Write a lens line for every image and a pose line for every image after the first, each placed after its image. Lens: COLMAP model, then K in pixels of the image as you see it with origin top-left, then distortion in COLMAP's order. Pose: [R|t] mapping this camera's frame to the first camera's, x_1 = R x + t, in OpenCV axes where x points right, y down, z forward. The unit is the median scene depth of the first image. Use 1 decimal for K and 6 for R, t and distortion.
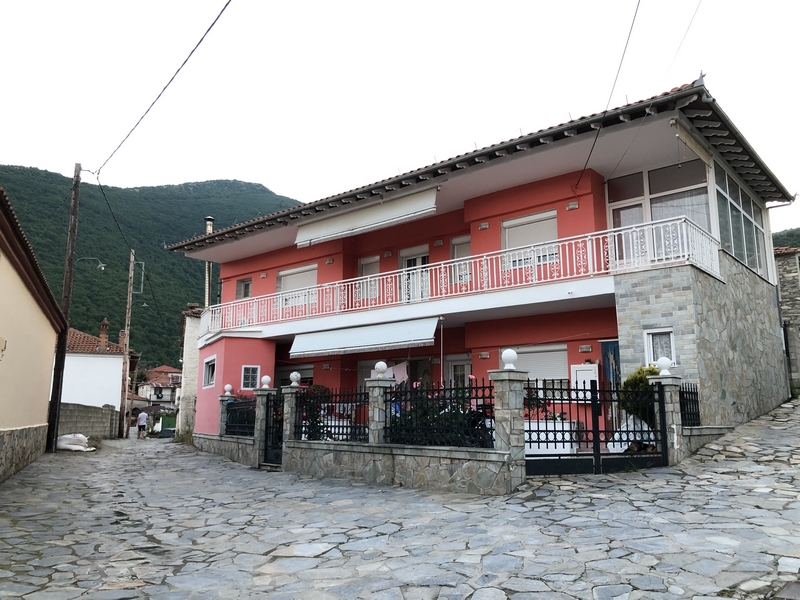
lens RADIAL K [[653.8, 0, 400.0], [0, 653.8, 300.0], [0, 0, 1]] dist [-0.006239, -0.000800]
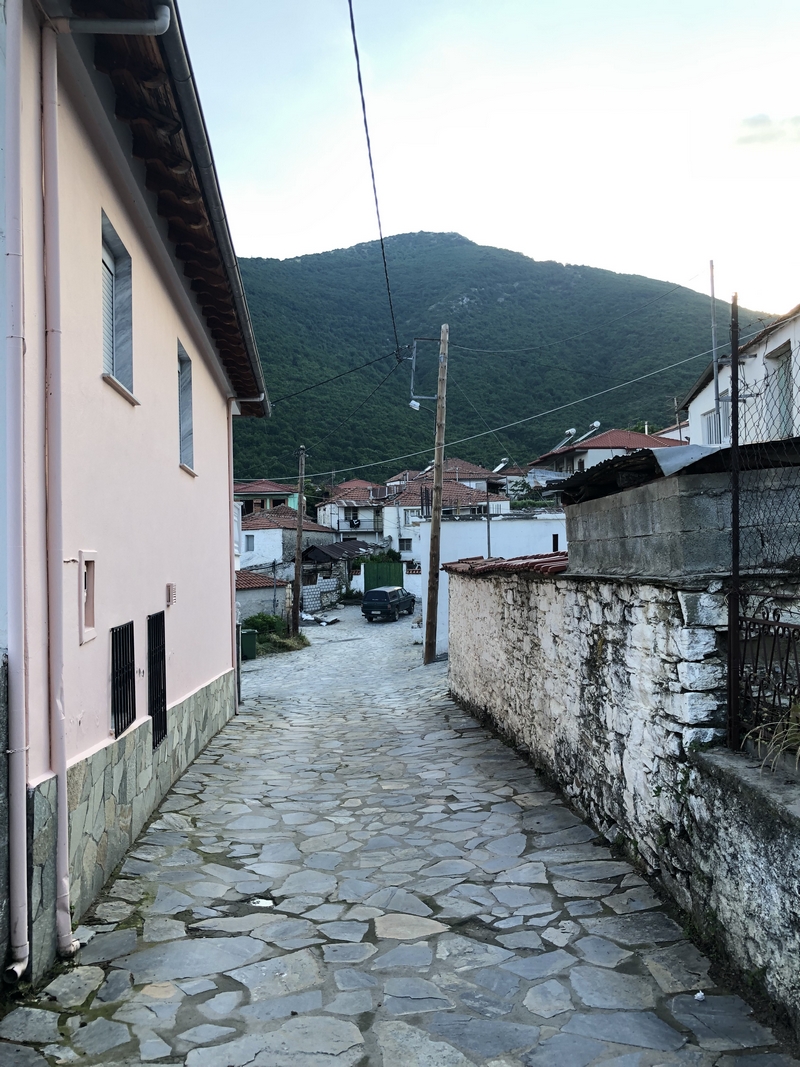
lens RADIAL K [[872.0, 0, 400.0], [0, 872.0, 533.5], [0, 0, 1]] dist [-0.006239, -0.000800]
pose [[0.956956, -0.034537, -0.288171, -0.875768], [0.080108, 0.985756, 0.147880, 0.365239], [0.278959, -0.164600, 0.946091, 2.297810]]
